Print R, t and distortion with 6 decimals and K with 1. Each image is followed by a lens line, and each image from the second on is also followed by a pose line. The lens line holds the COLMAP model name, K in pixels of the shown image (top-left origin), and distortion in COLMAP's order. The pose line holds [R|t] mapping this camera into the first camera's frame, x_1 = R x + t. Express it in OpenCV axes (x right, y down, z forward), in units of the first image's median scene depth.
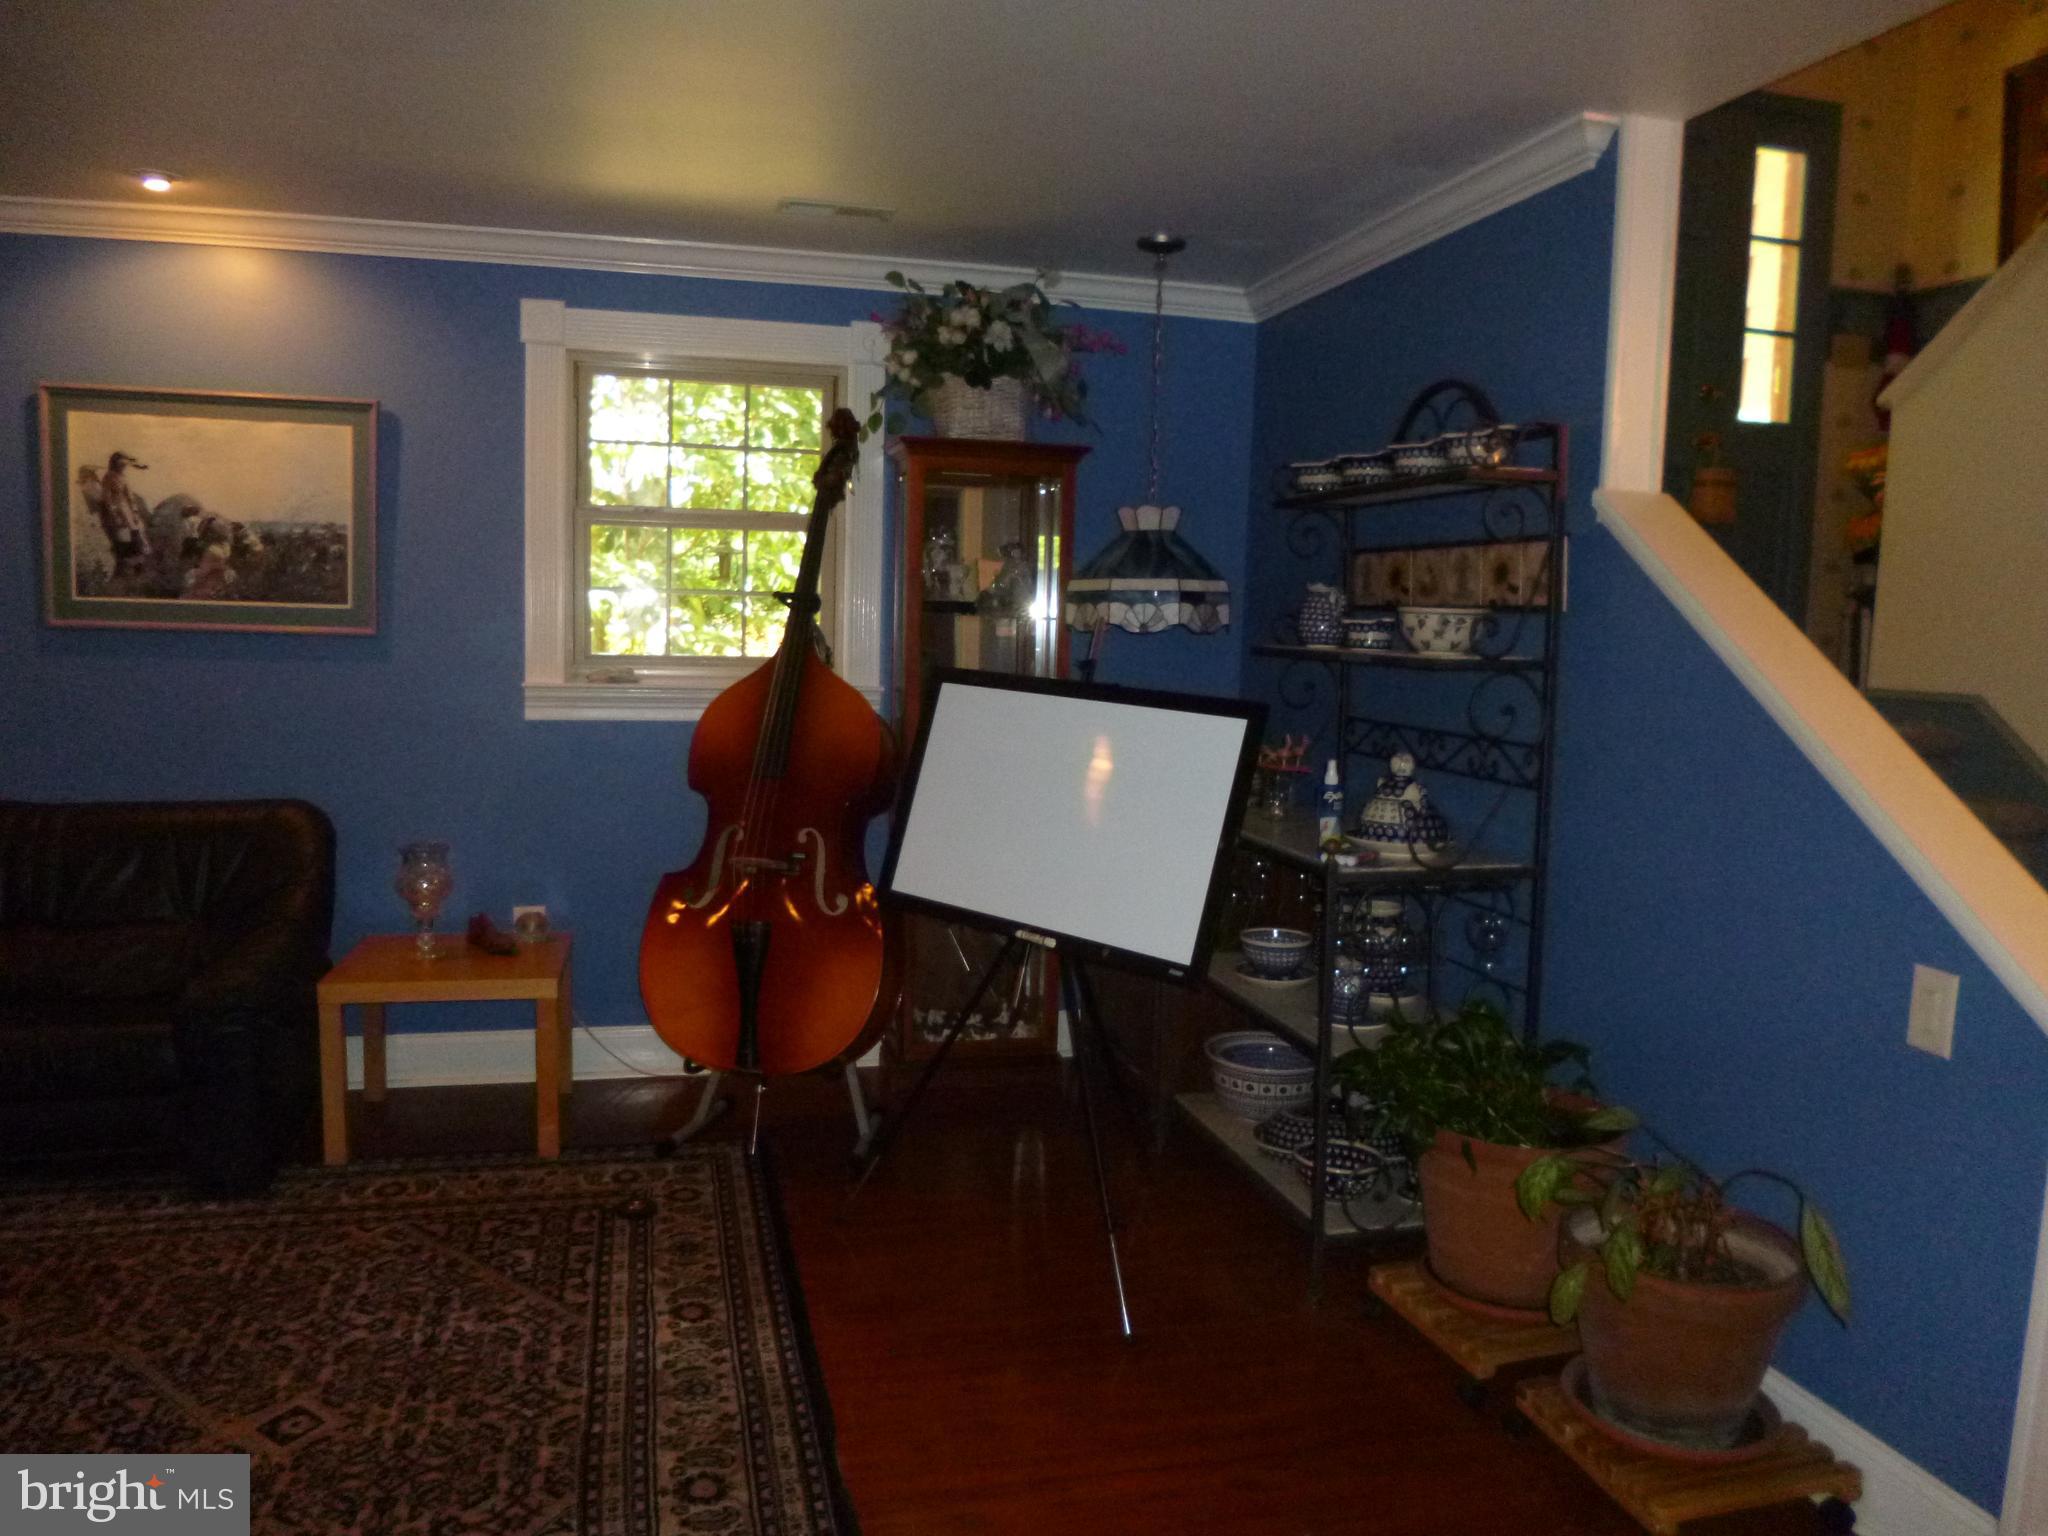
lens RADIAL K [[1474.4, 0, 1015.7], [0, 1474.4, 765.7], [0, 0, 1]] dist [-0.053708, 0.016468]
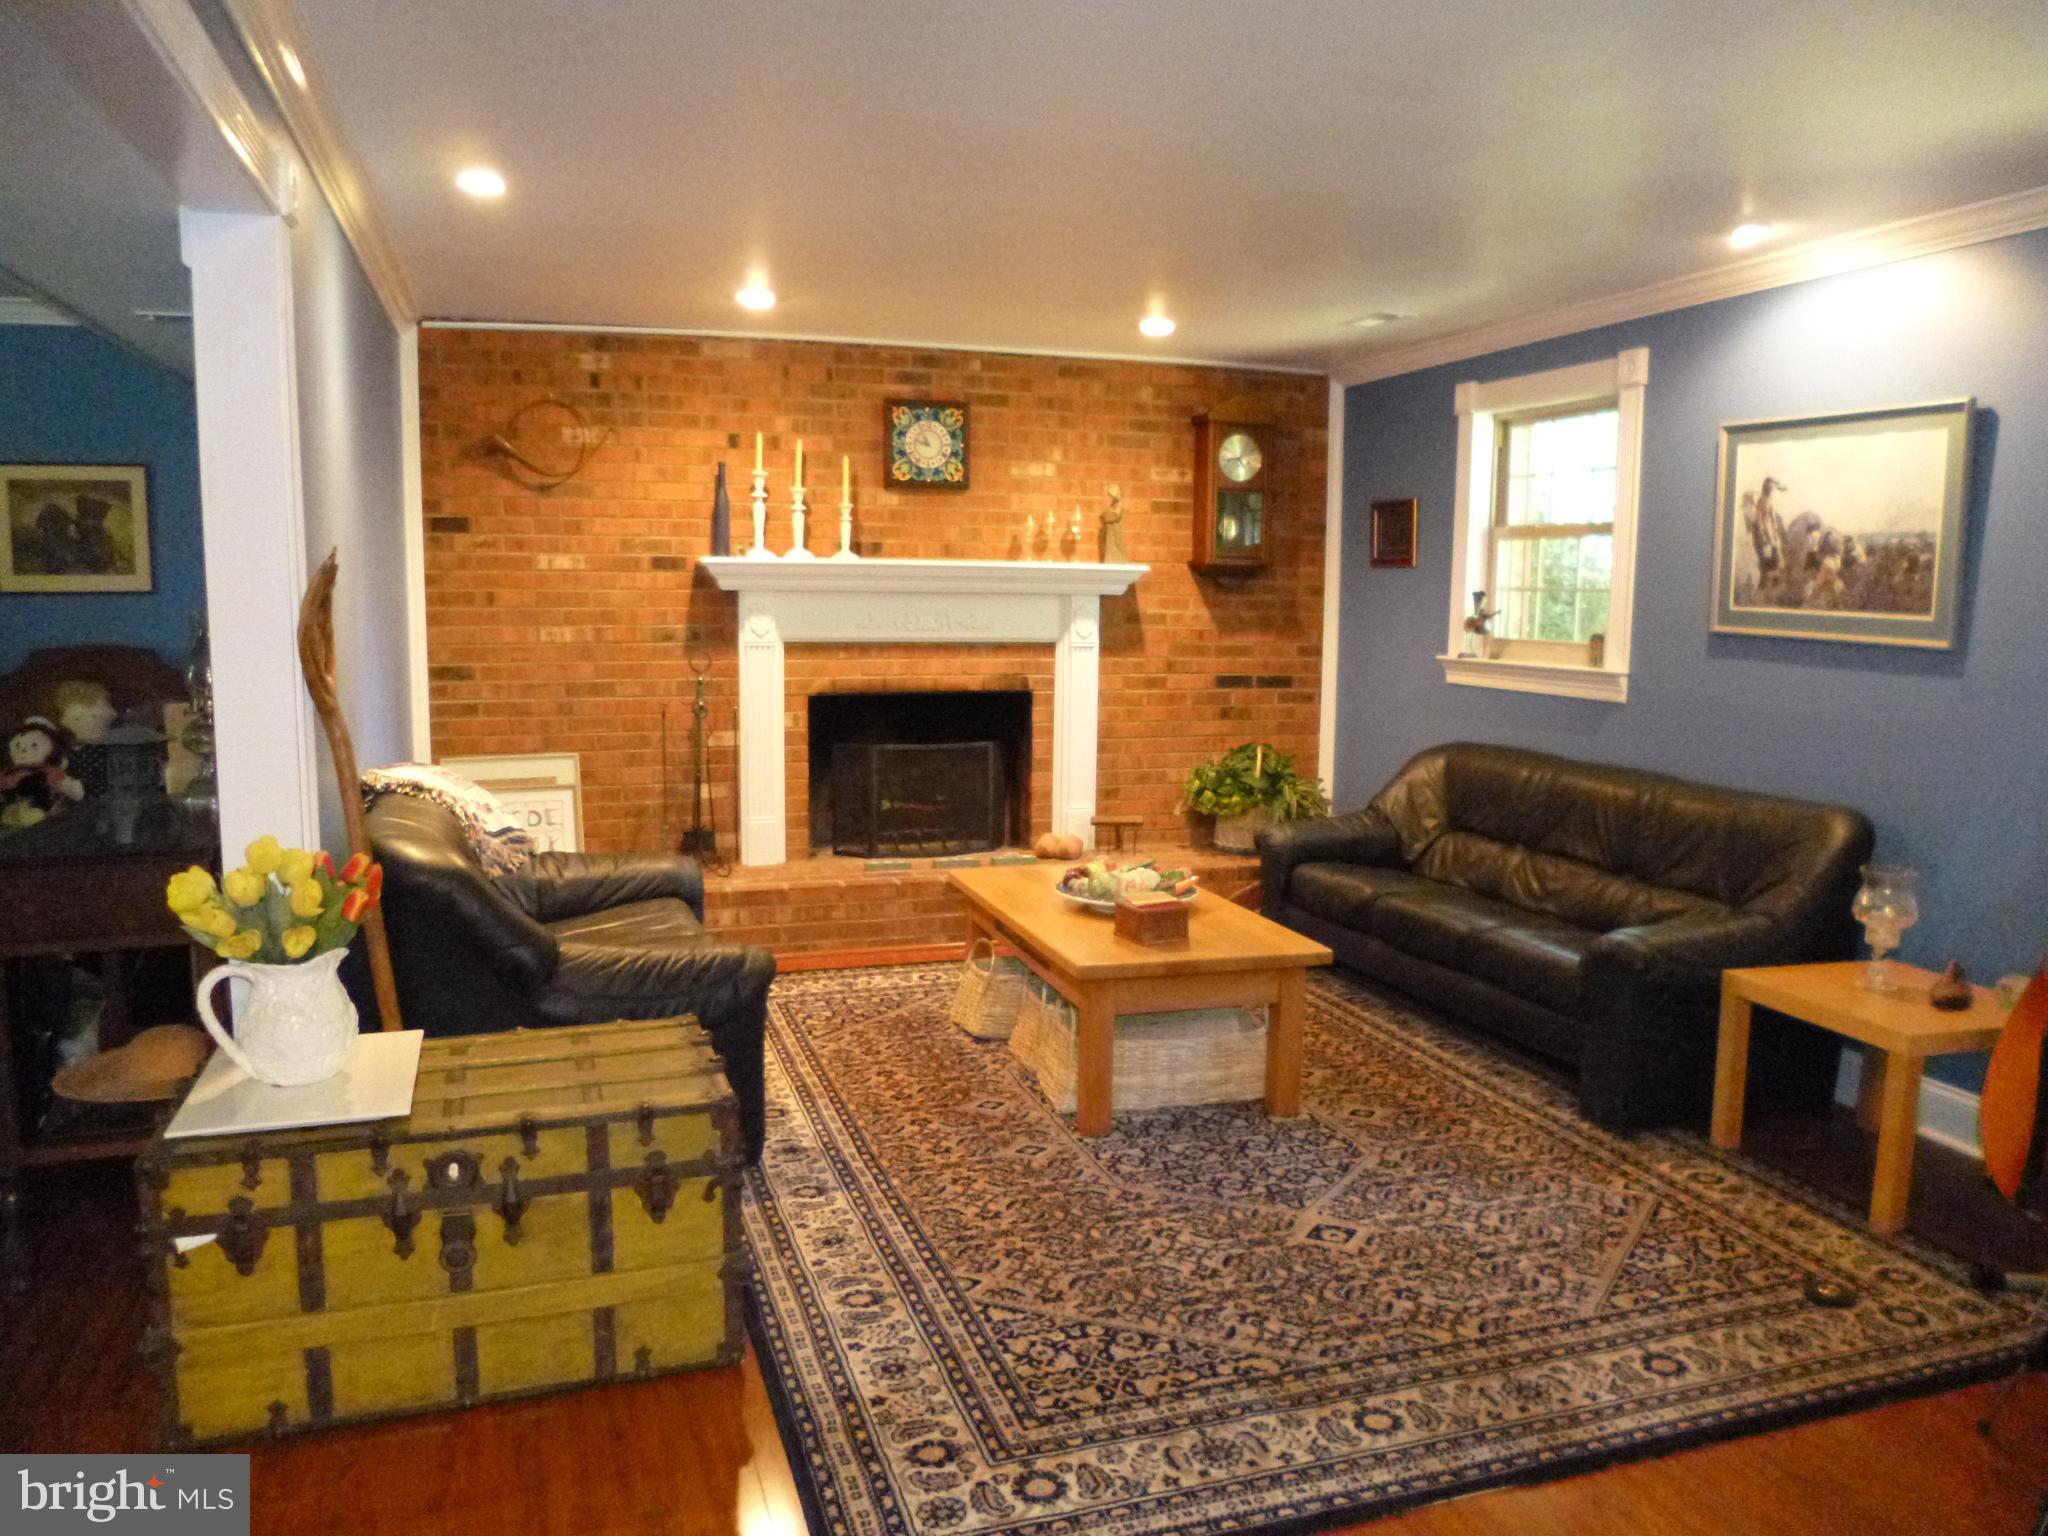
lens RADIAL K [[1474.4, 0, 1015.3], [0, 1474.4, 756.2], [0, 0, 1]] dist [-0.053708, 0.016468]
pose [[0.085282, 0.094978, -0.991820, 0.460646], [-0.124307, 0.988683, 0.083989, -0.025824], [0.988572, 0.116128, 0.096123, 0.341090]]
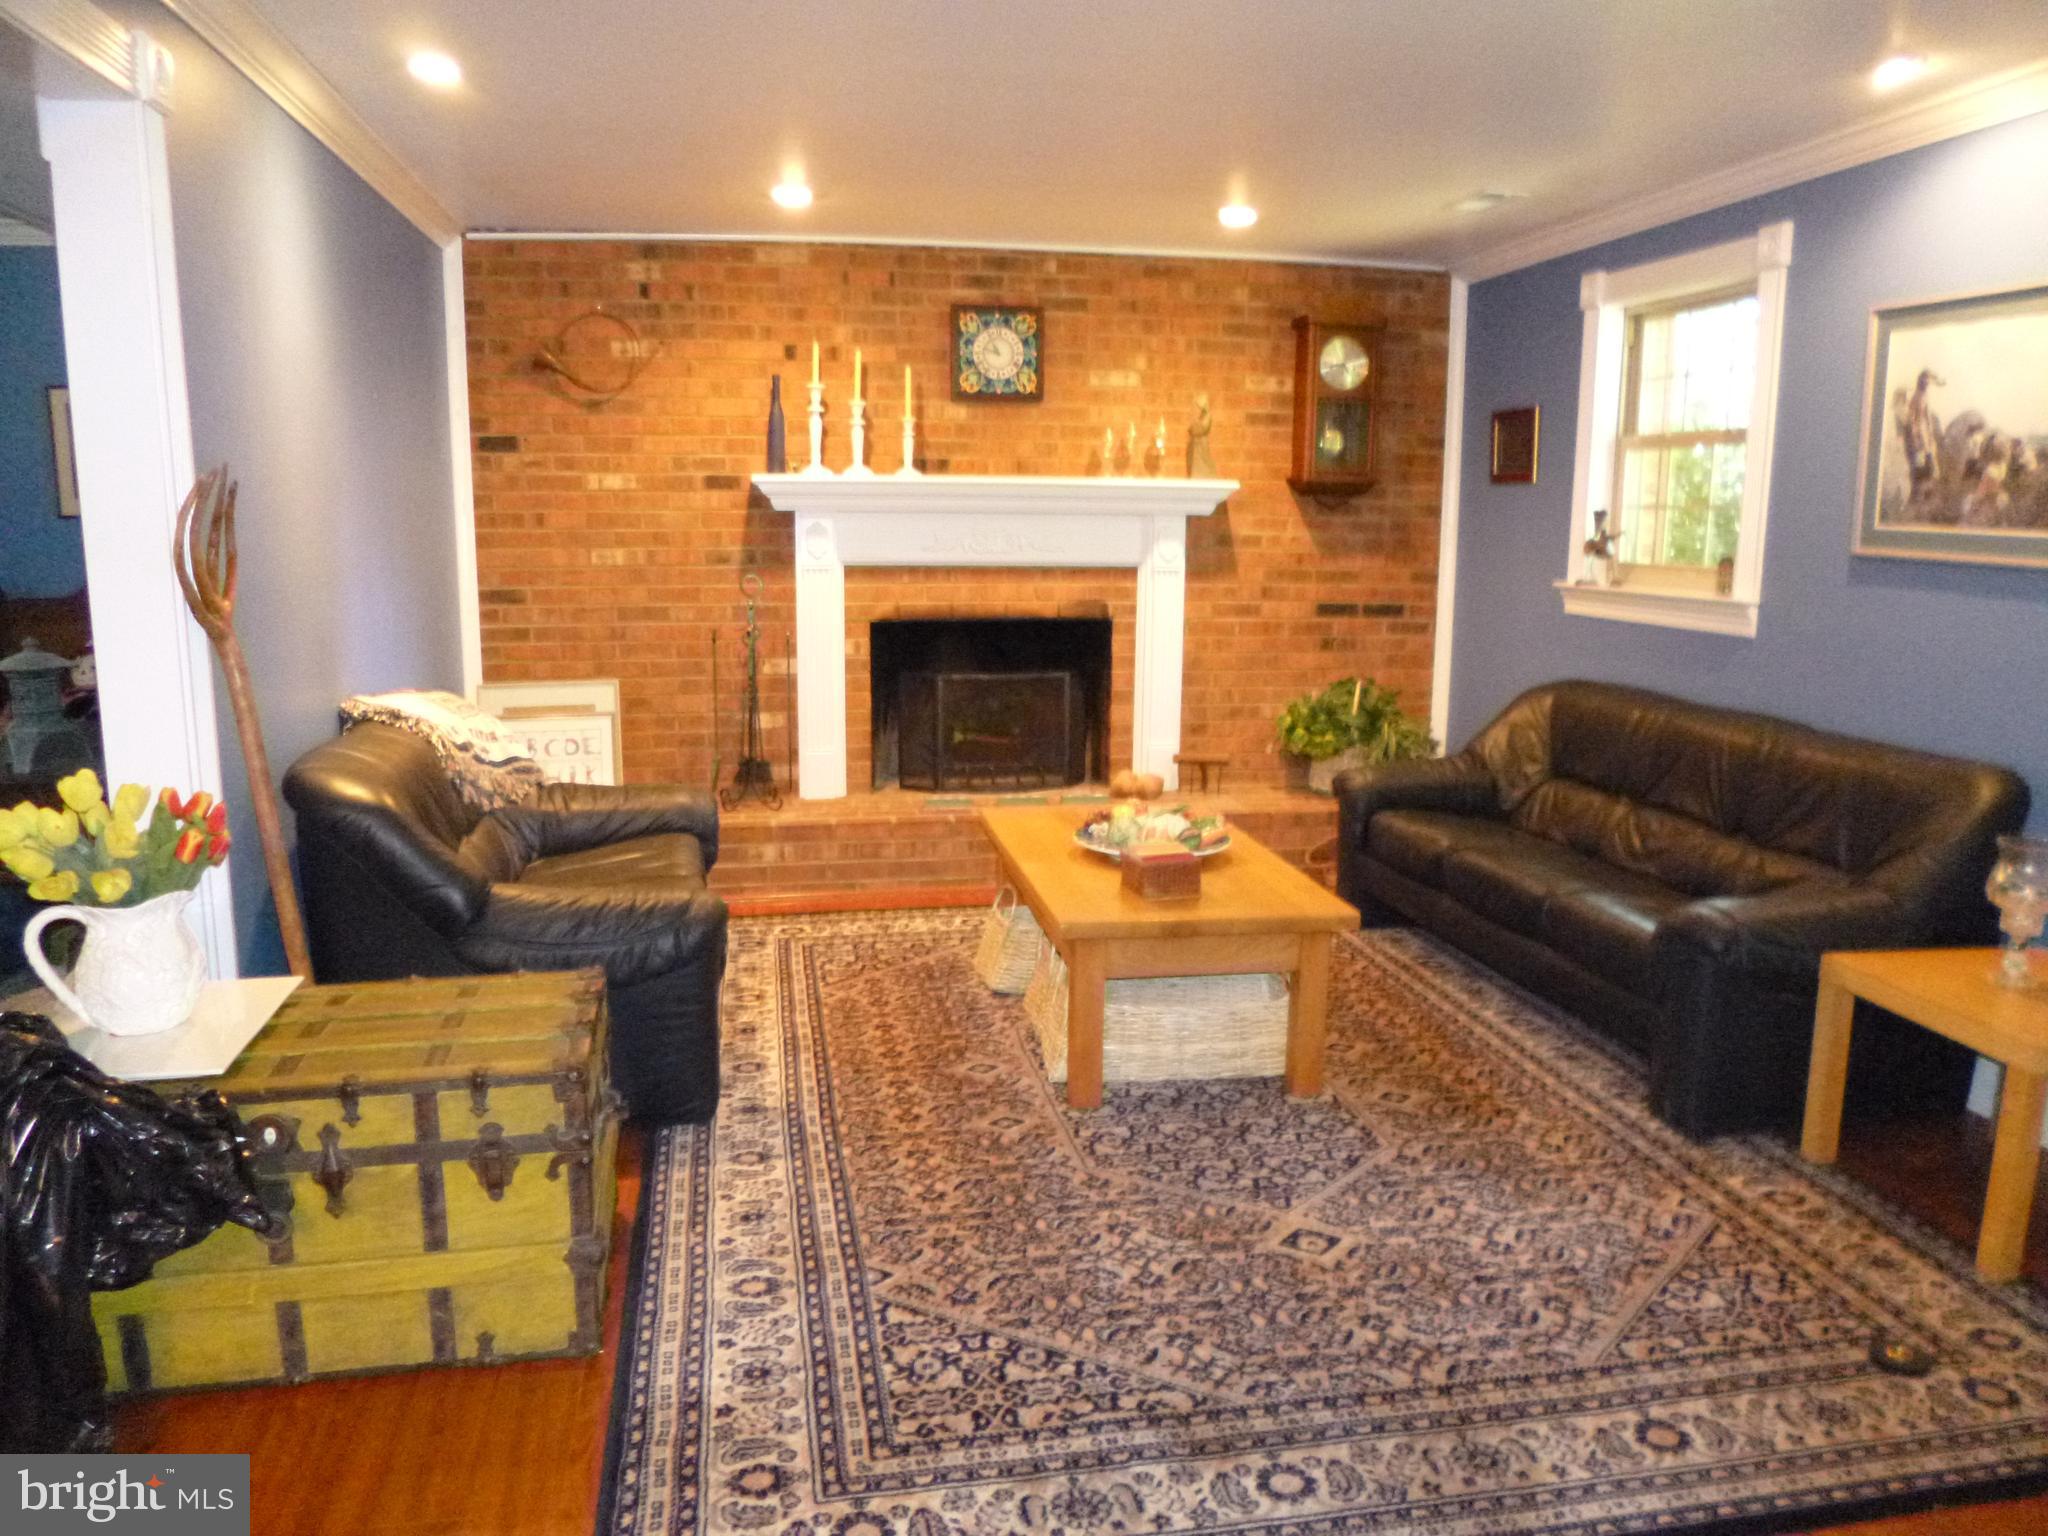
lens RADIAL K [[1474.4, 0, 1010.3], [0, 1474.4, 761.1], [0, 0, 1]] dist [-0.053708, 0.016468]
pose [[-0.051205, 0.147400, -0.987751, 0.370716], [-0.123306, 0.980547, 0.152717, -0.037533], [0.991047, 0.129615, -0.032034, 0.472937]]
